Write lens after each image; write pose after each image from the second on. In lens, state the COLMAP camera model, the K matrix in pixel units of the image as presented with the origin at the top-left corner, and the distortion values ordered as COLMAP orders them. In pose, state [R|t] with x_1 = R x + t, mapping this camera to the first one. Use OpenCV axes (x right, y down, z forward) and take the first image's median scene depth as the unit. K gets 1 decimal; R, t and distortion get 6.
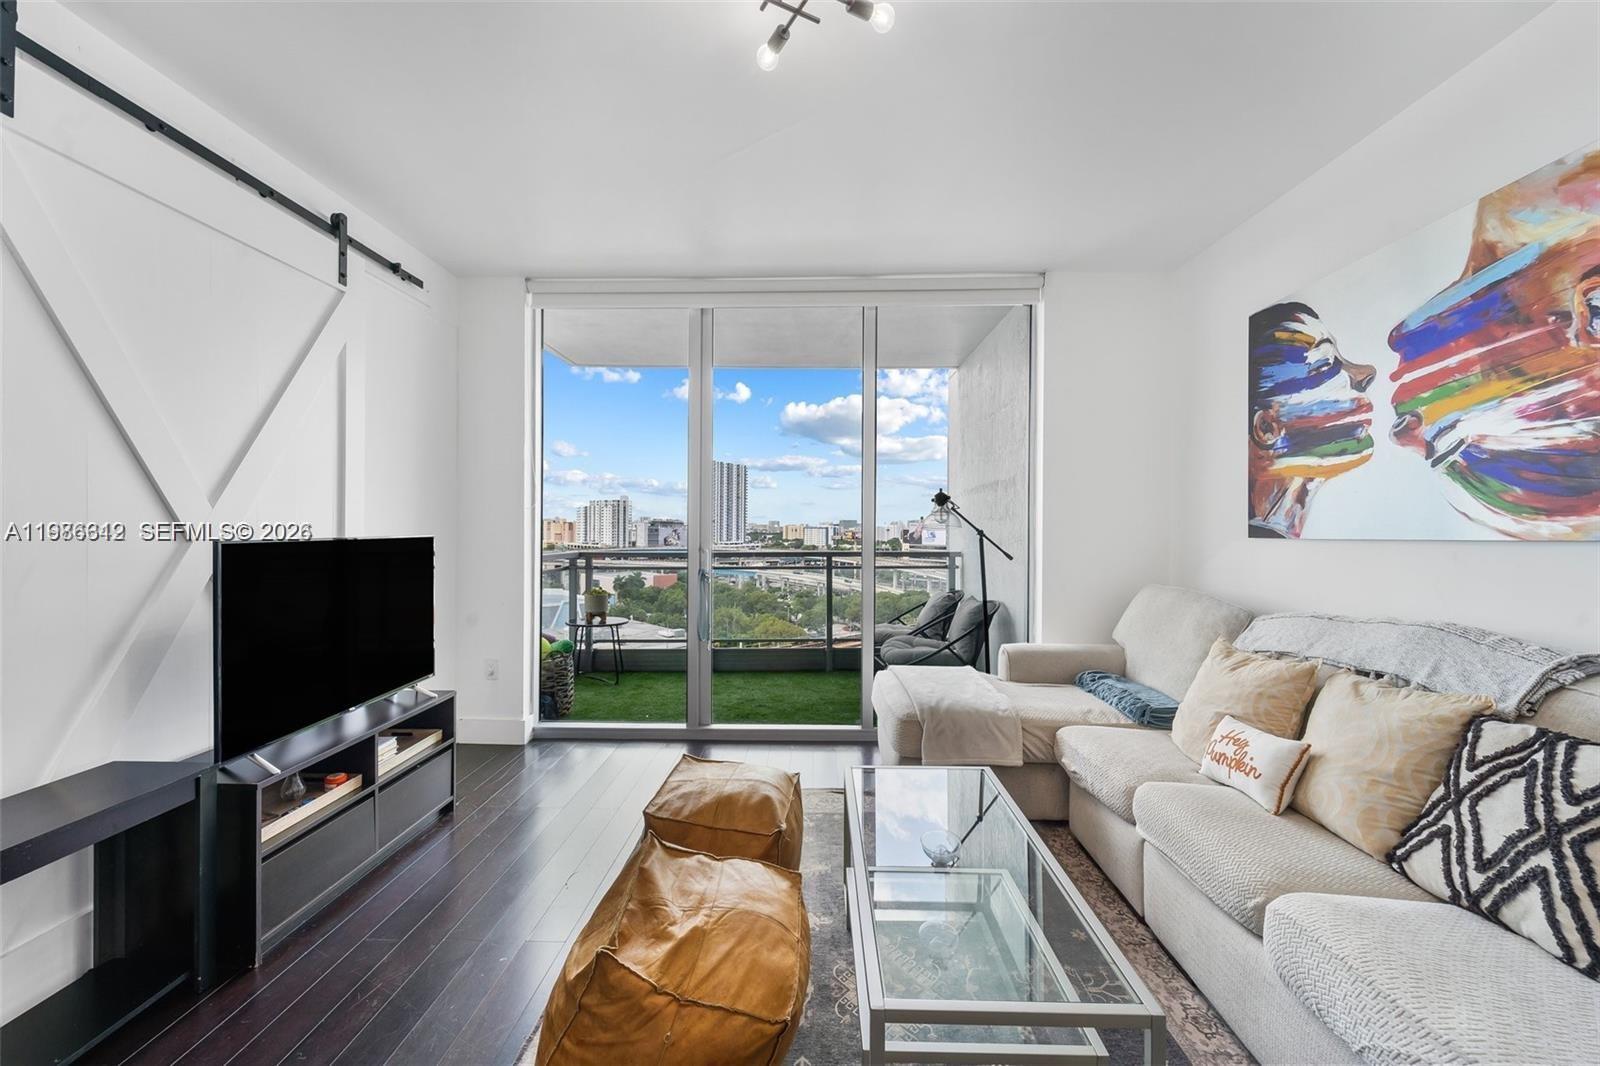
lens RADIAL K [[637.6, 0, 806.3], [0, 637.6, 528.4], [0, 0, 1]] dist [-0.003127, -0.000930]
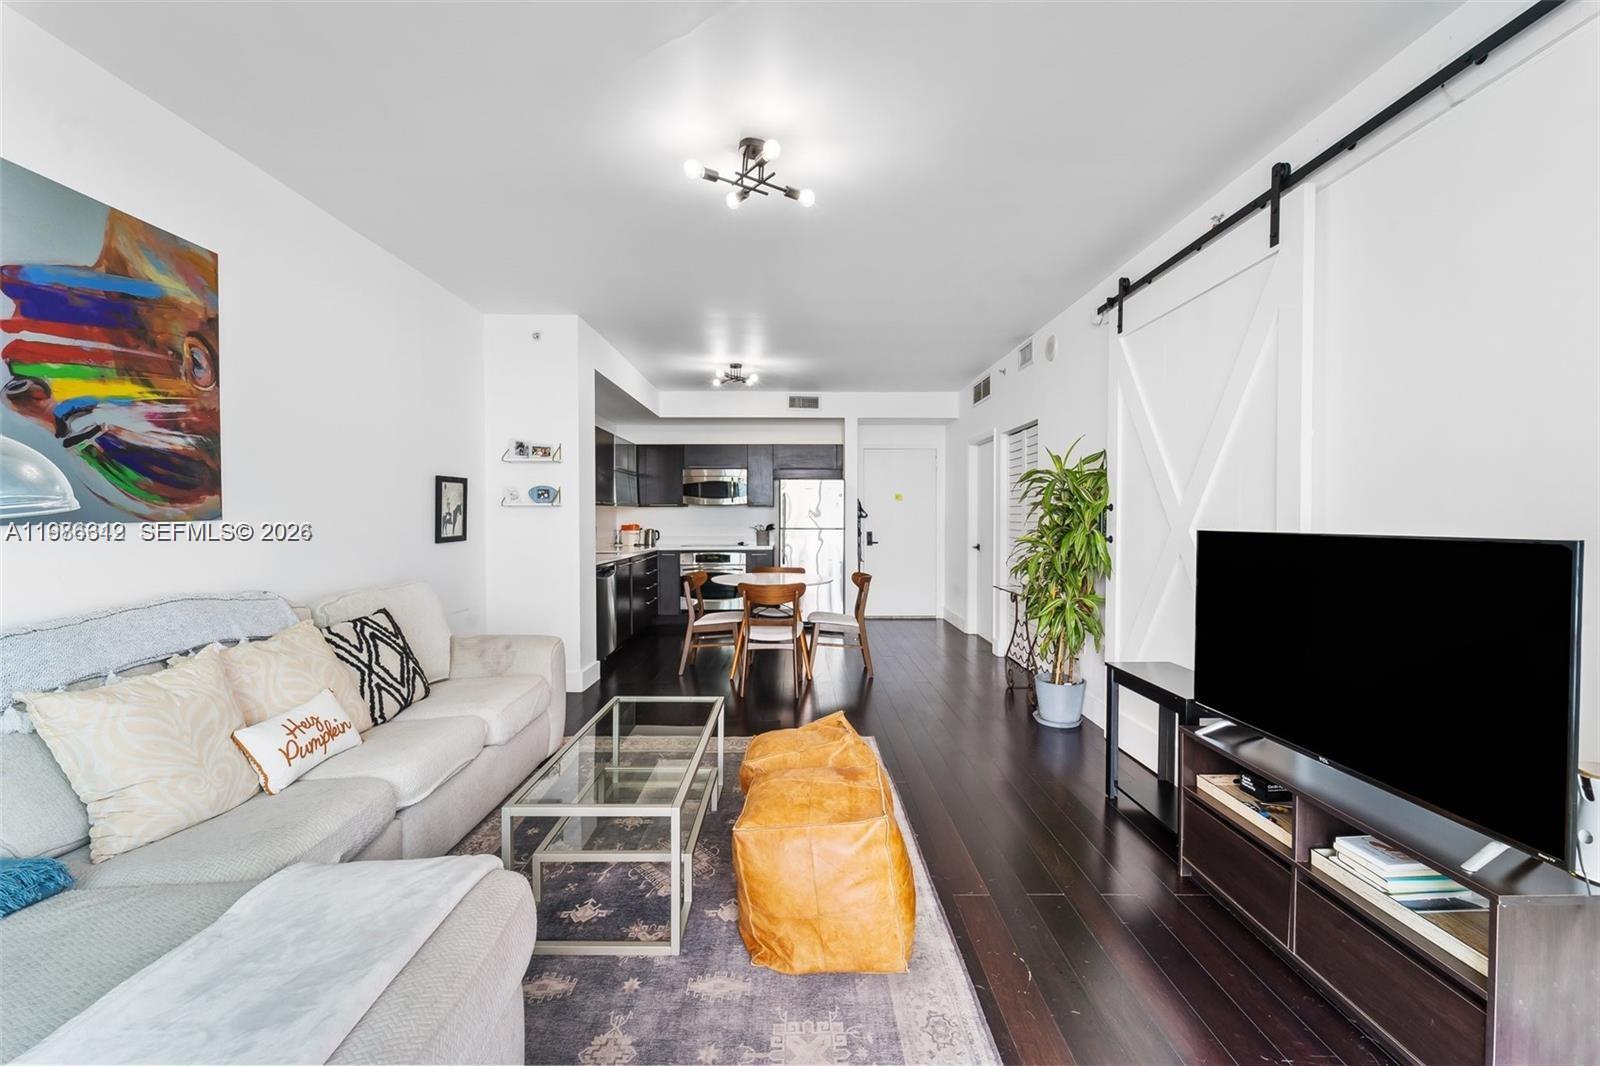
lens RADIAL K [[637.6, 0, 806.3], [0, 637.6, 528.4], [0, 0, 1]] dist [-0.003127, -0.000930]
pose [[-0.999100, -0.014093, -0.039998, -0.078574], [-0.014963, 0.999656, 0.021521, -0.012751], [0.039681, 0.022101, -0.998968, 2.049801]]
